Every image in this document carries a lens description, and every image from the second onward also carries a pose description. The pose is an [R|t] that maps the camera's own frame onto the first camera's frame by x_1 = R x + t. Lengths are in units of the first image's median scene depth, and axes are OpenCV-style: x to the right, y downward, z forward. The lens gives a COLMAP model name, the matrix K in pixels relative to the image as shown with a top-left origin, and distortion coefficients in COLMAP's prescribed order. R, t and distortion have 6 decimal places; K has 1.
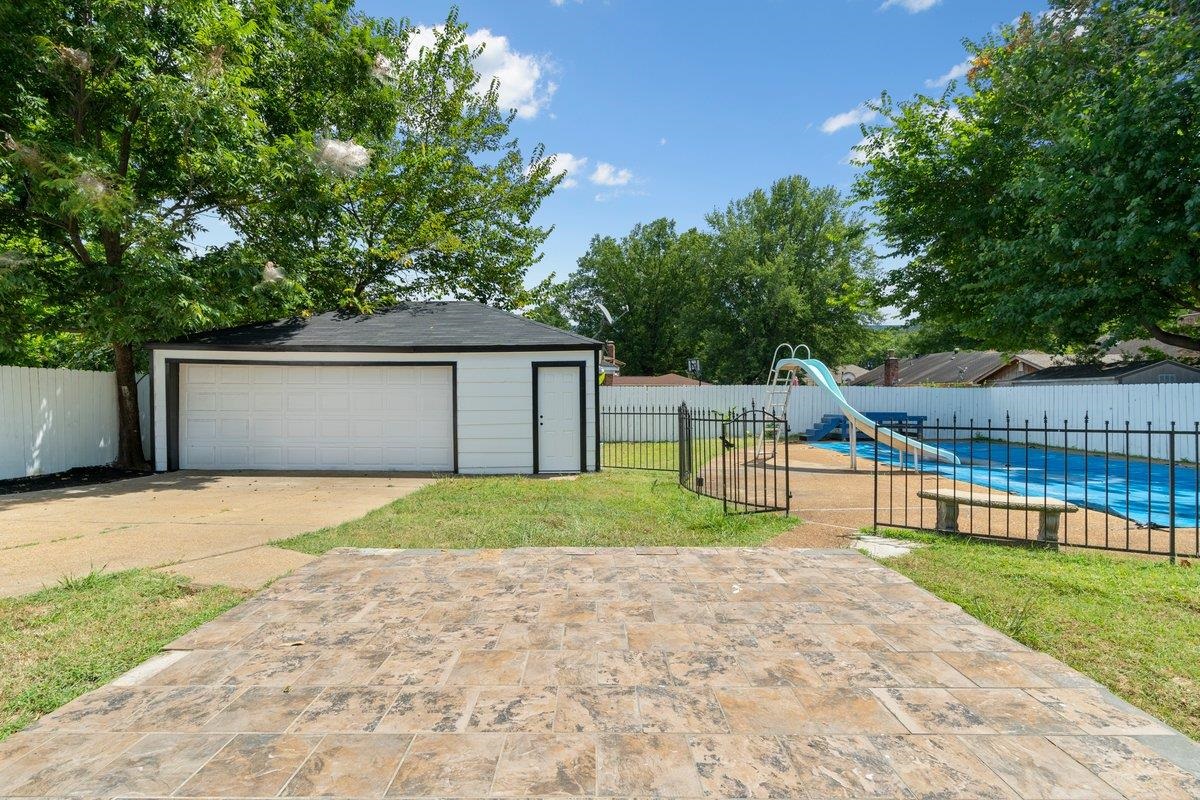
lens RADIAL K [[558.0, 0, 595.1], [0, 558.0, 403.6], [0, 0, 1]] dist [0.010335, -0.000068]
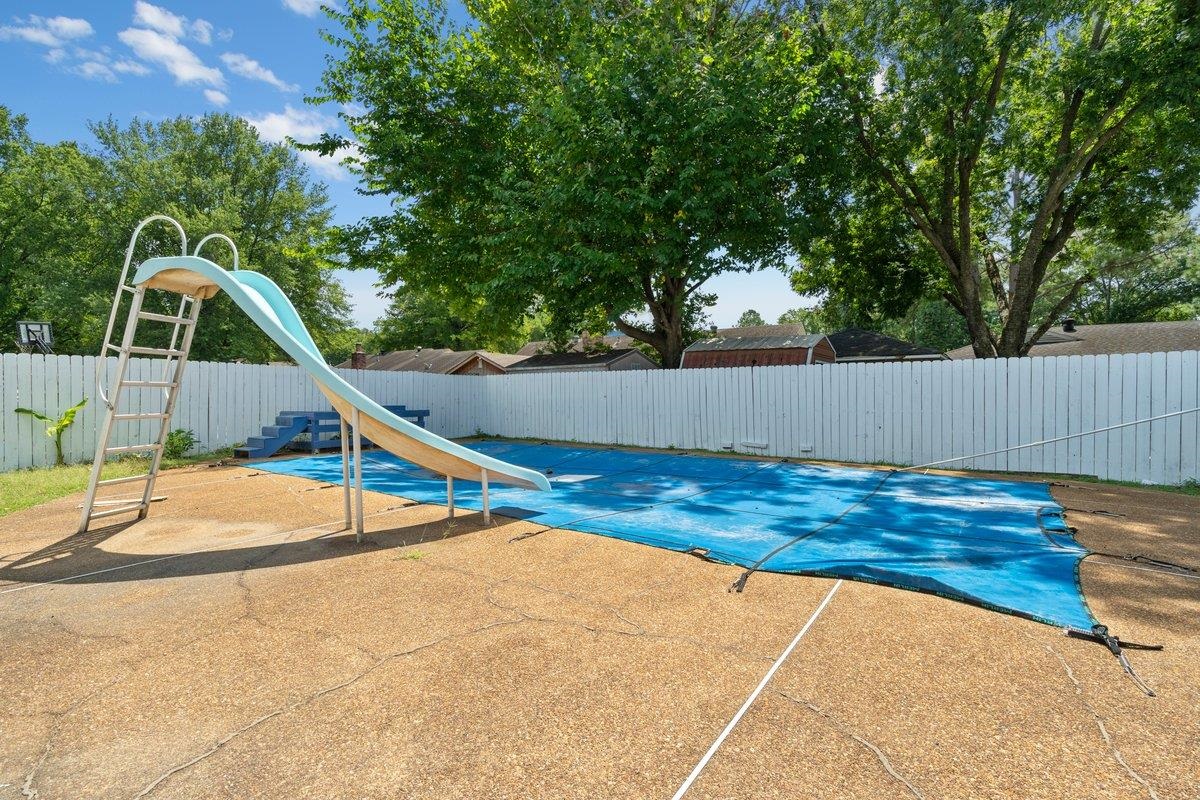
lens RADIAL K [[558.0, 0, 595.1], [0, 558.0, 403.6], [0, 0, 1]] dist [0.010335, -0.000068]
pose [[0.624129, -0.012974, 0.781213, 0.084894], [0.012959, 0.999896, 0.006253, 0.006806], [-0.781214, 0.006221, 0.624233, 0.203709]]
